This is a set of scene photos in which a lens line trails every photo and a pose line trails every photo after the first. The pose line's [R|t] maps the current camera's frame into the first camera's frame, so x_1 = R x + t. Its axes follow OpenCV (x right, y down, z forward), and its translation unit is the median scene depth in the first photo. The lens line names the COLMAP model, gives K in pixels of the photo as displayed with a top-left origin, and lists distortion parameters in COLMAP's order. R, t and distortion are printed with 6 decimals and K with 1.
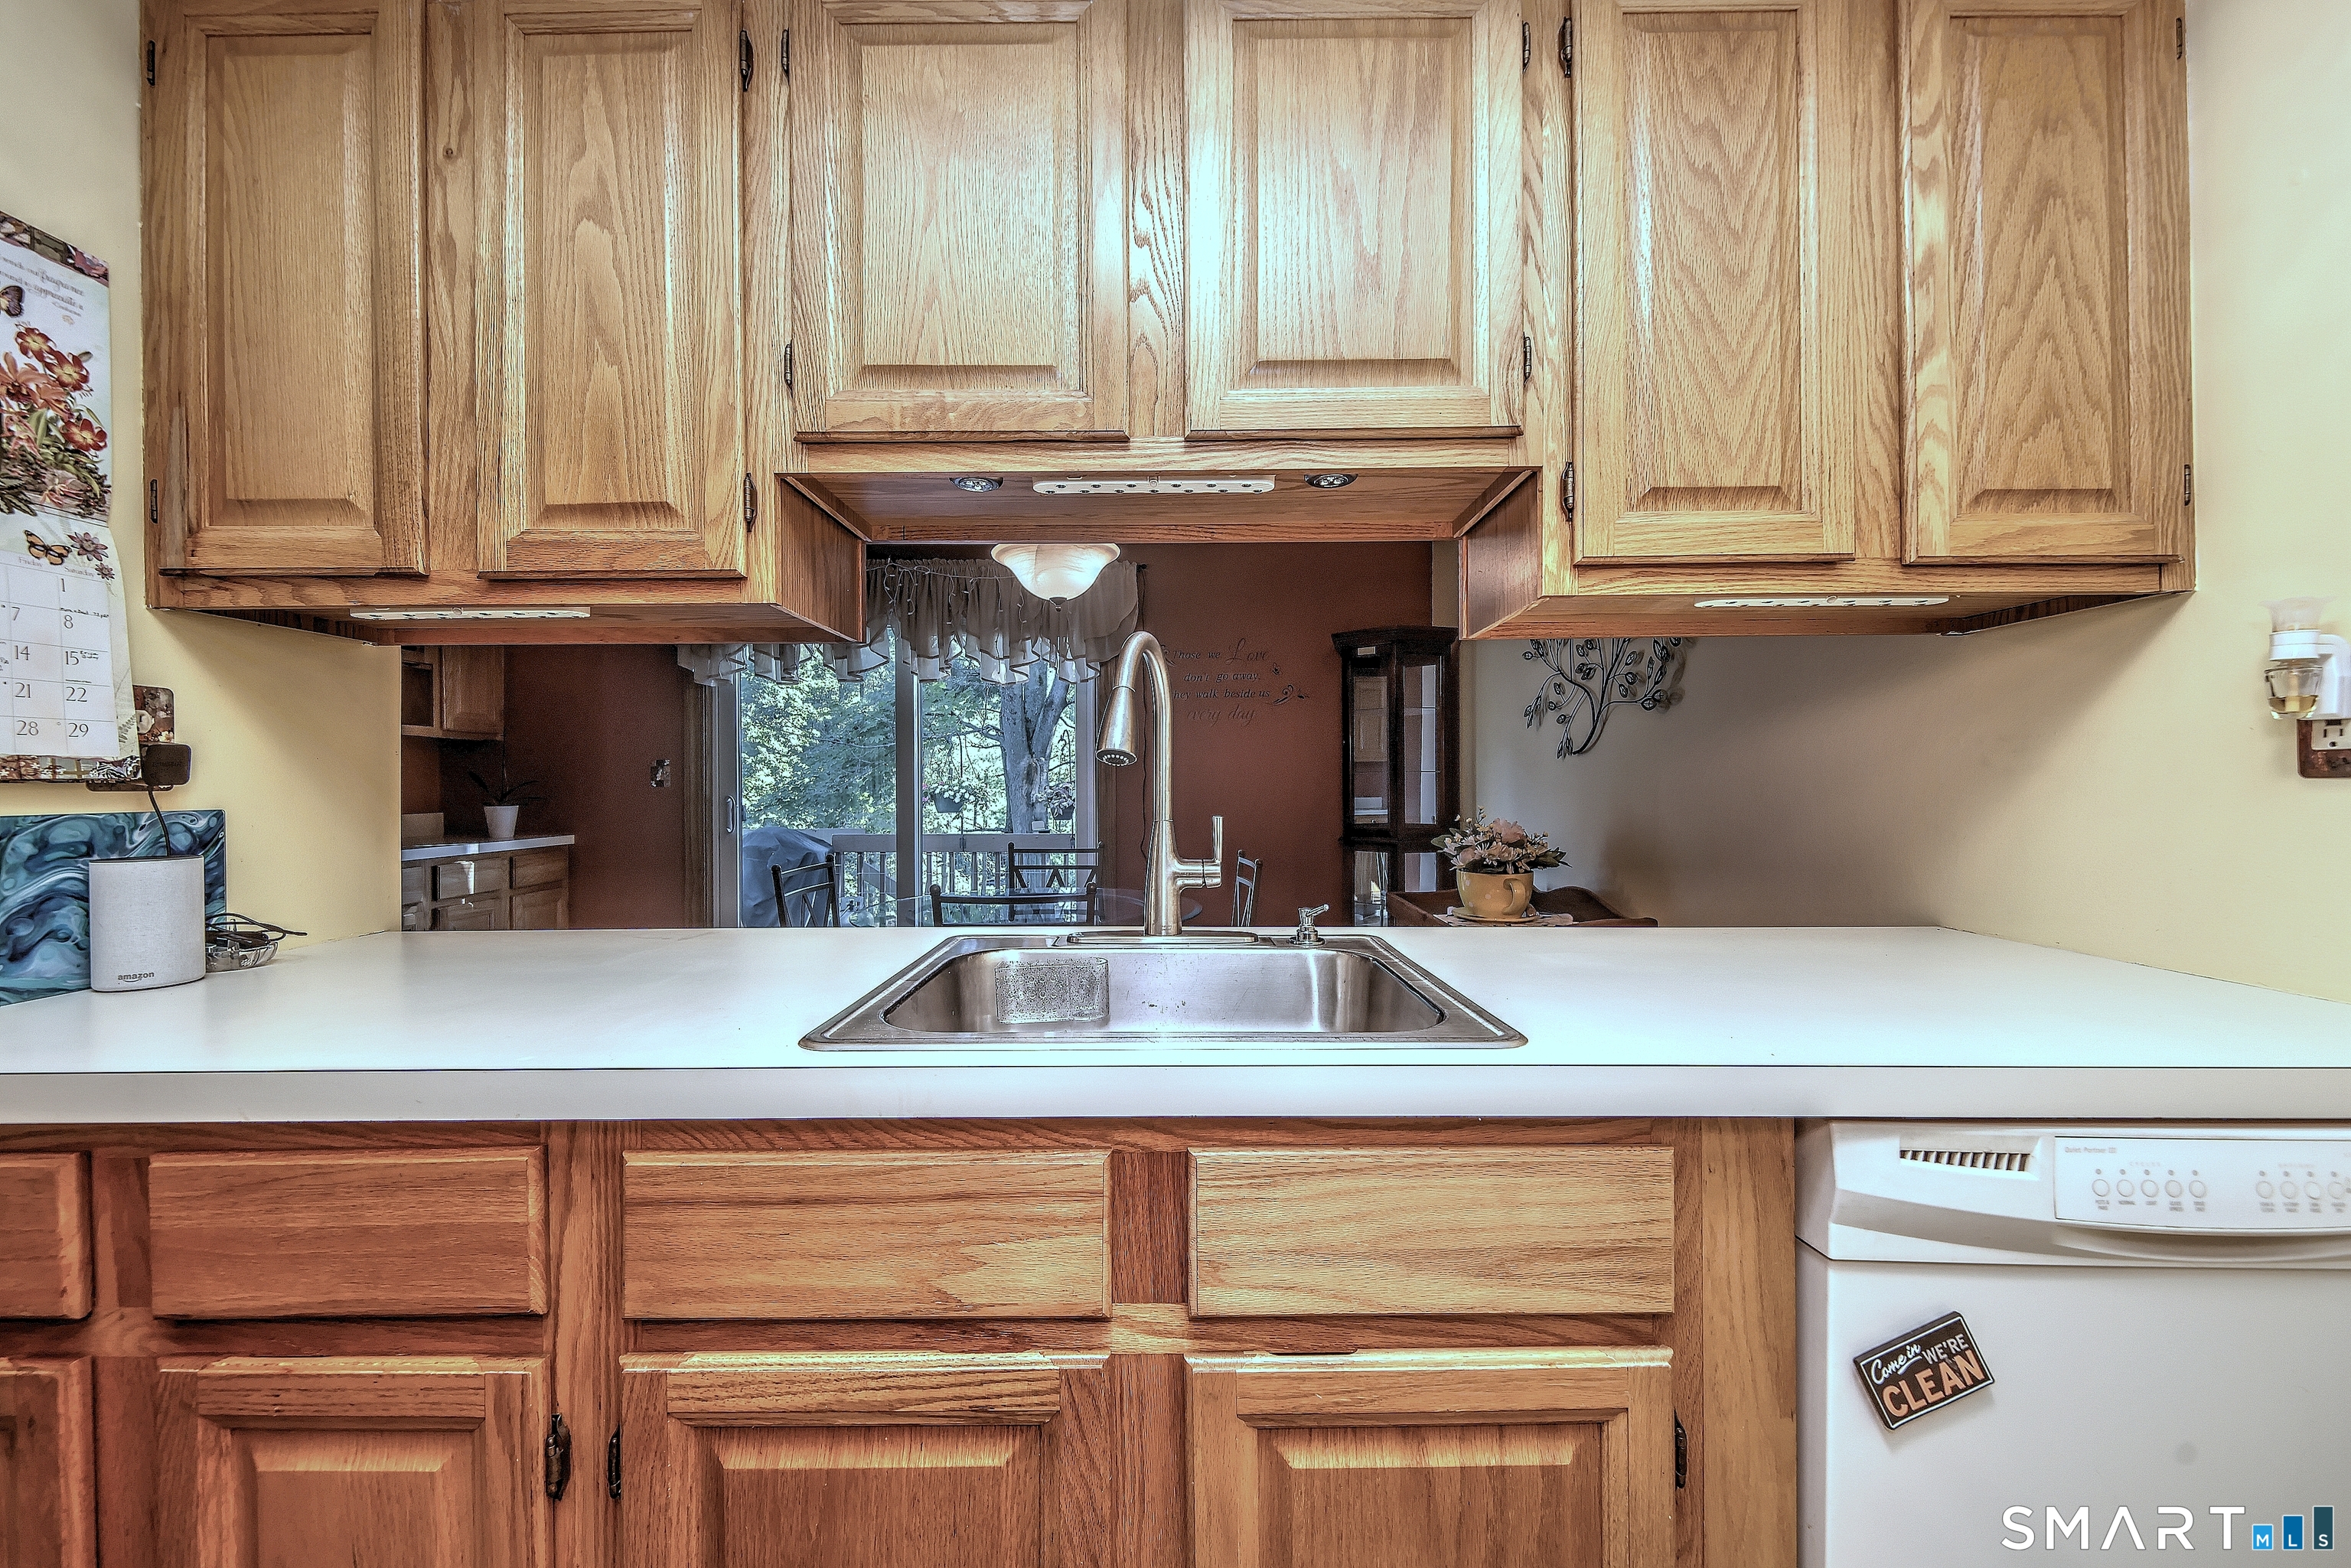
lens RADIAL K [[872.9, 0, 1156.6], [0, 872.9, 786.0], [0, 0, 1]] dist [-0.001662, -0.001066]
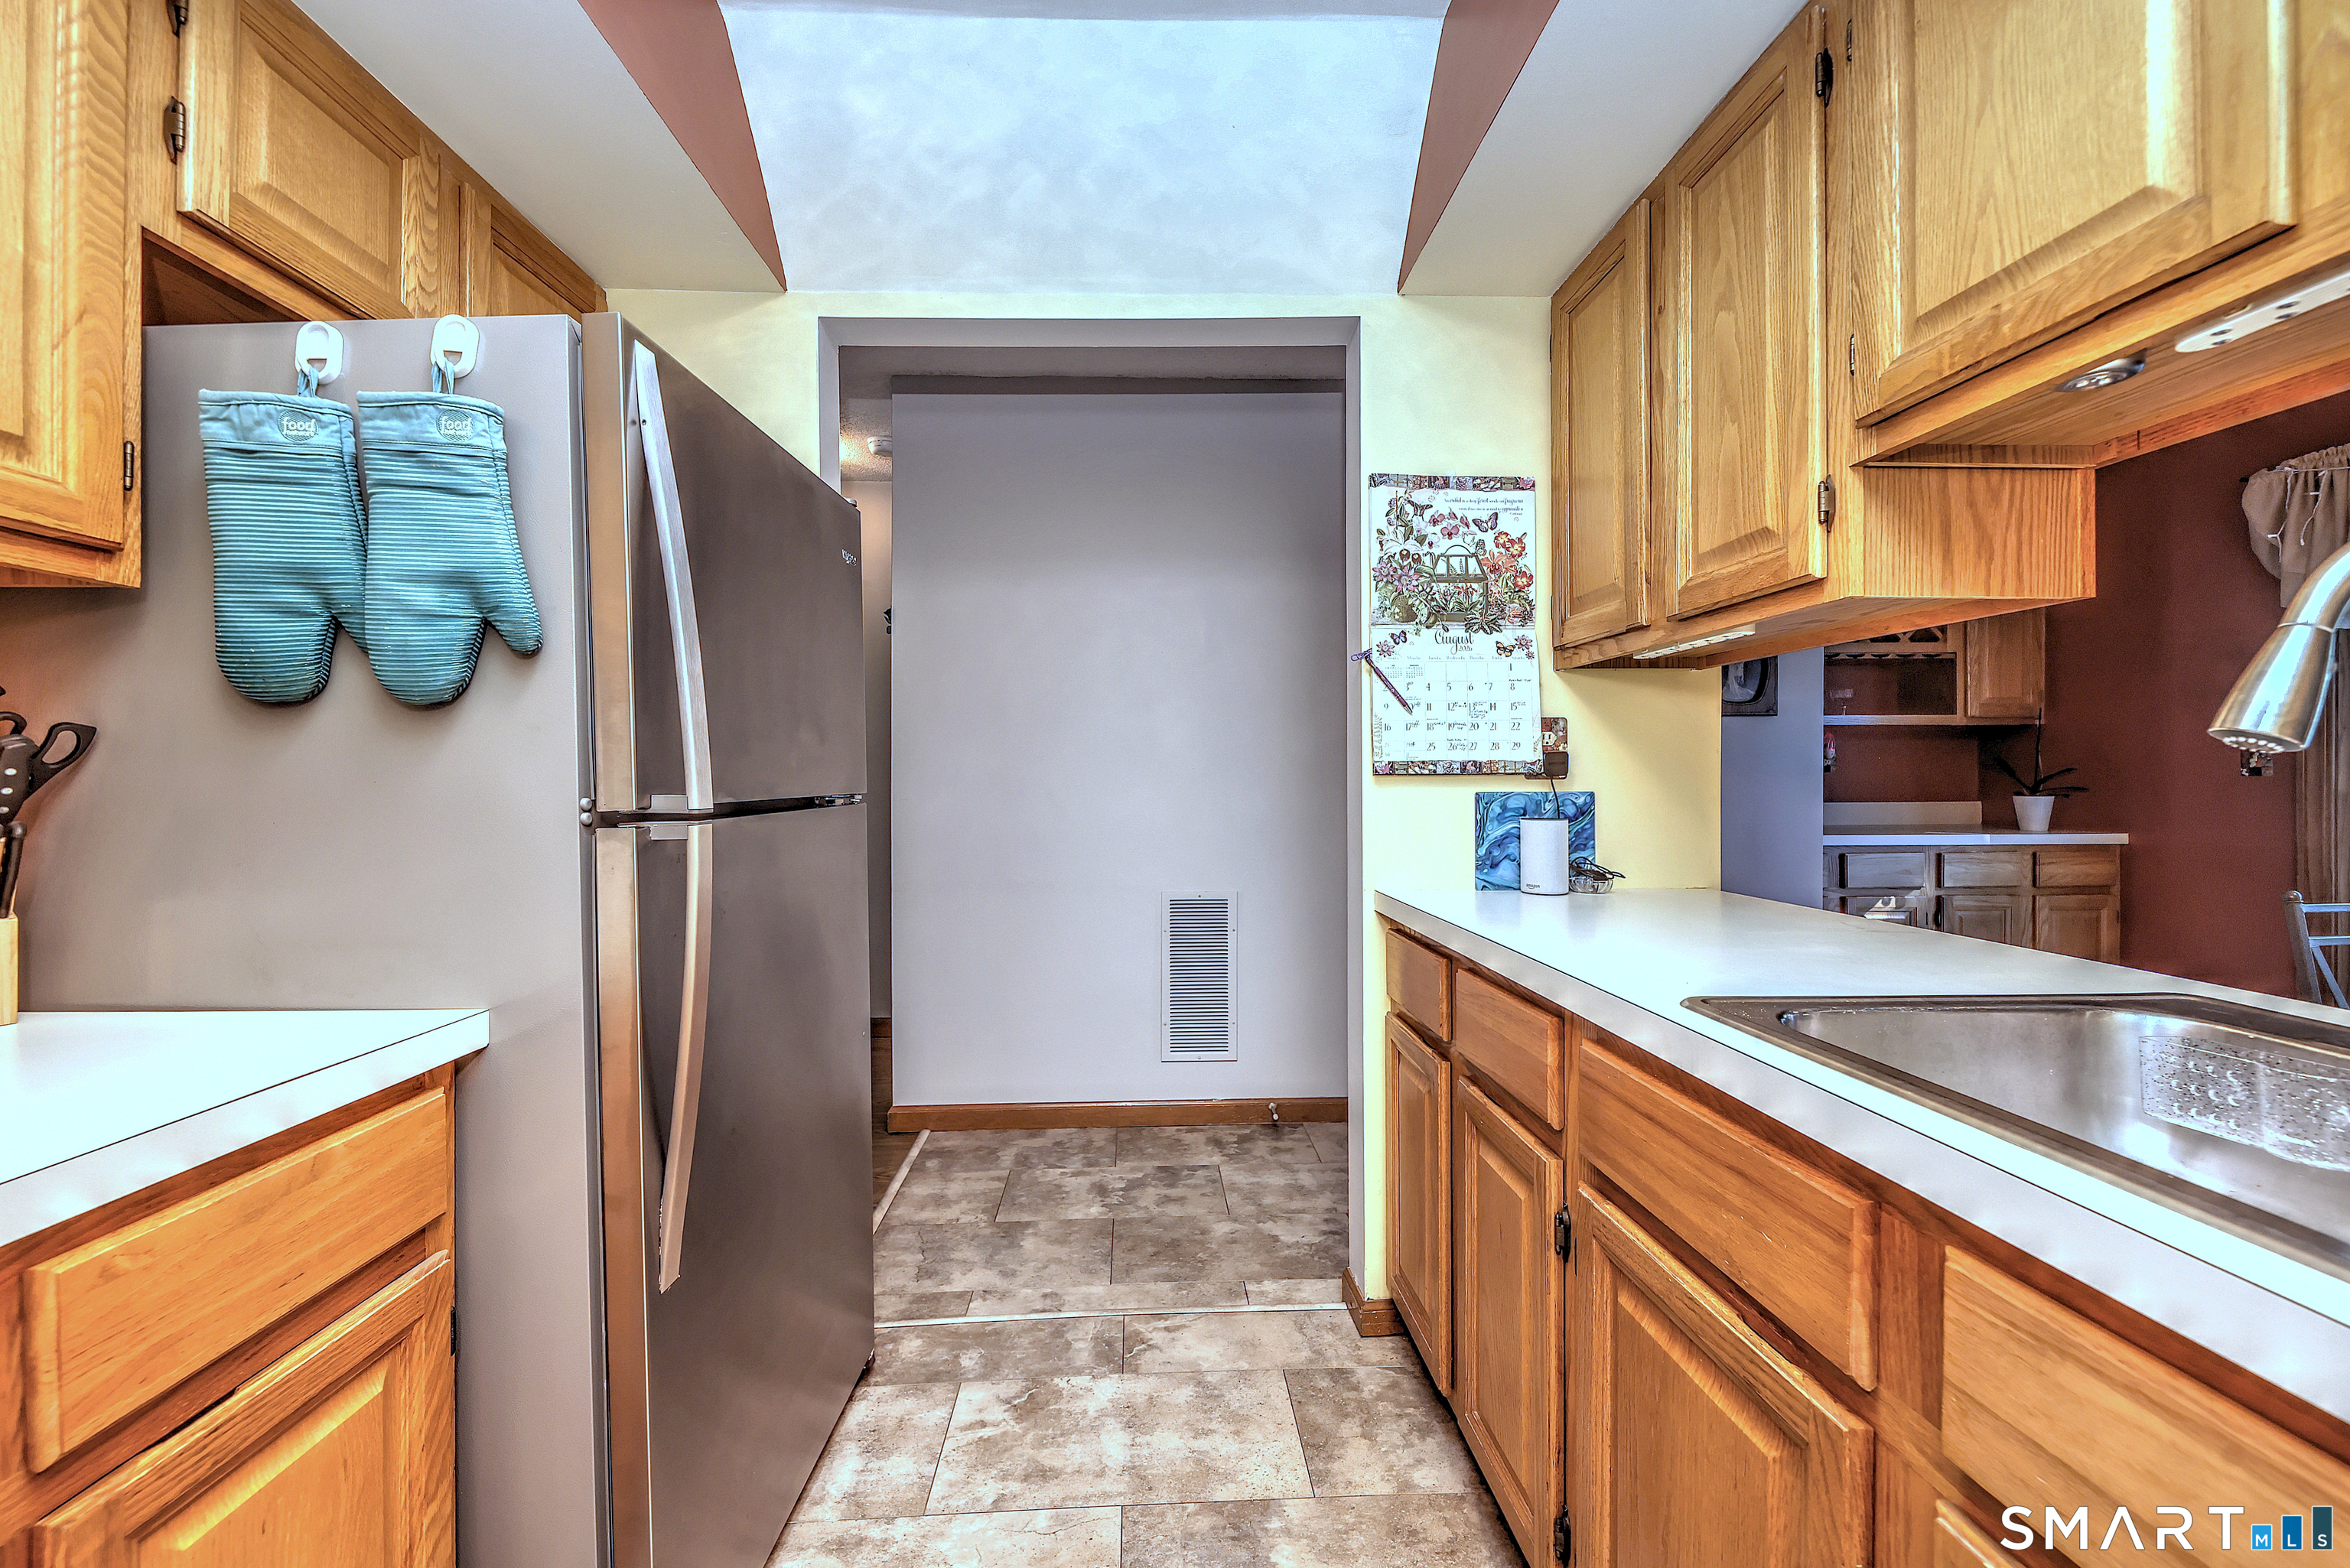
lens RADIAL K [[872.5, 0, 1146.0], [0, 872.5, 769.1], [0, 0, 1]] dist [-0.001662, -0.001066]
pose [[0.029271, -0.002907, -0.999567, 0.530739], [-0.000001, 0.999996, -0.002909, -0.009702], [0.999572, 0.000086, 0.029271, 0.166631]]
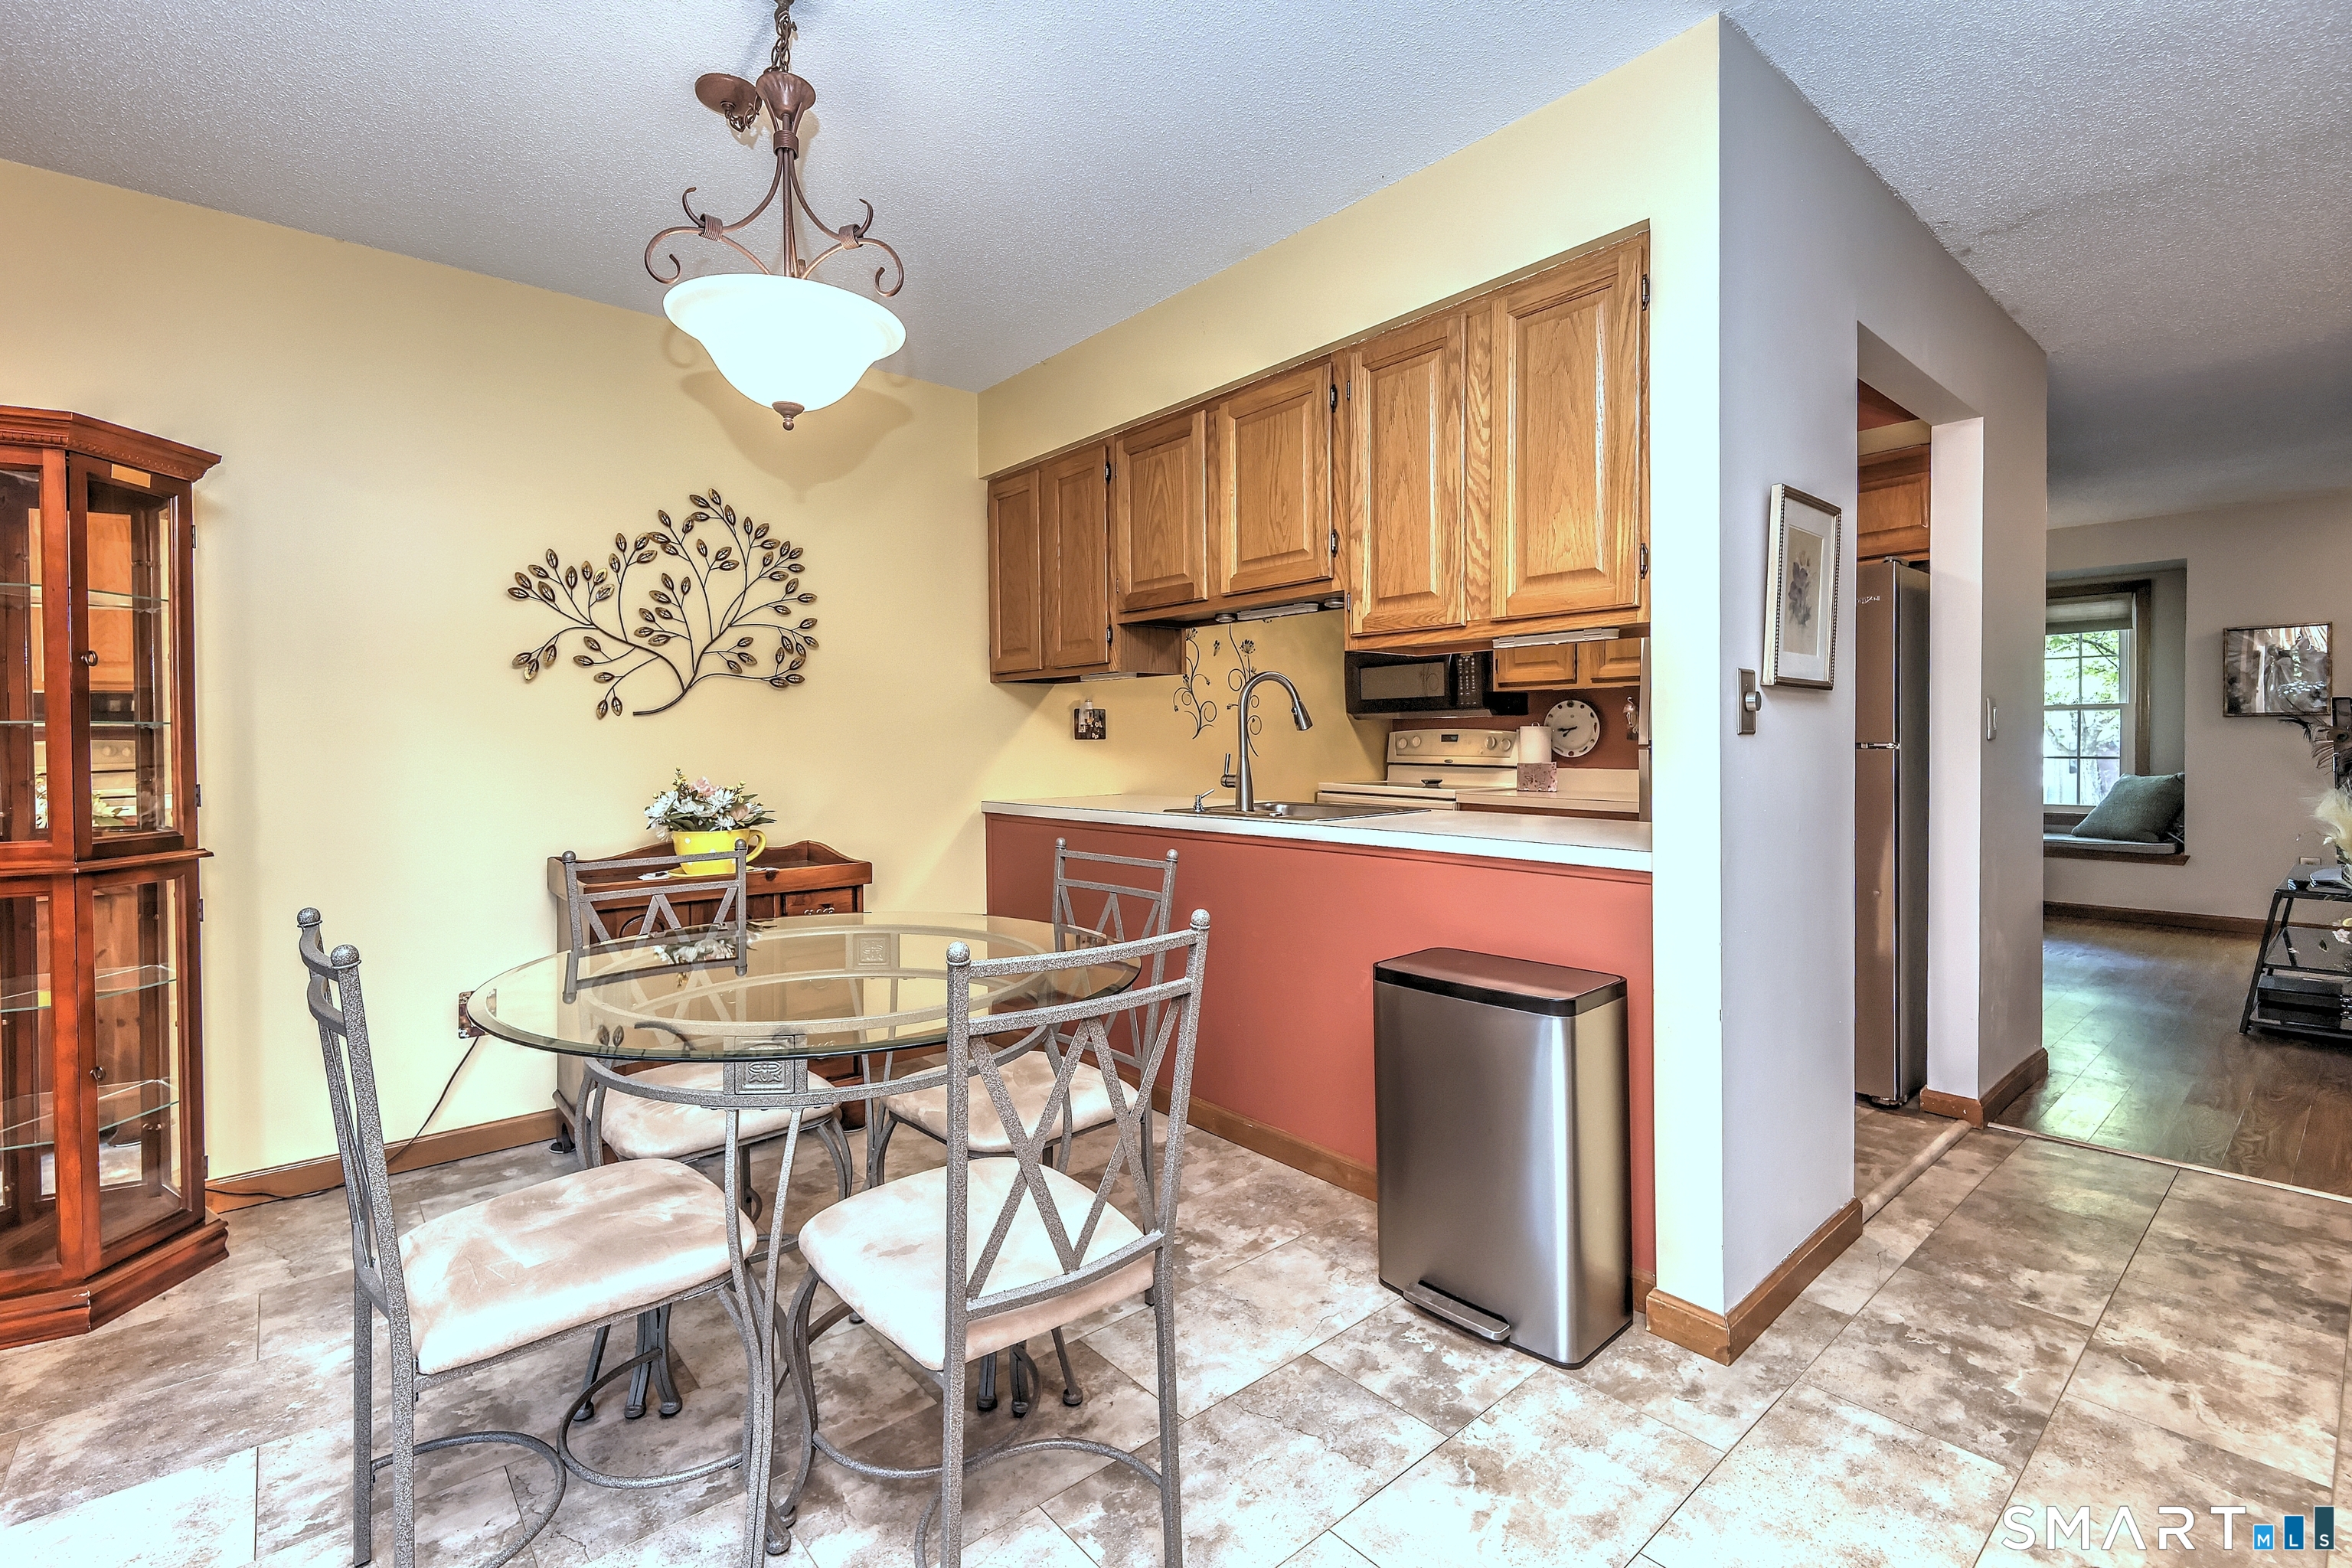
lens RADIAL K [[1027.2, 0, 1105.2], [0, 1027.2, 749.6], [0, 0, 1]] dist [-0.001701, -0.001378]
pose [[-0.633107, 0.001419, 0.774063, -2.032217], [0.010569, 0.999921, 0.006811, 0.003821], [-0.773992, 0.012493, -0.633072, 3.439419]]
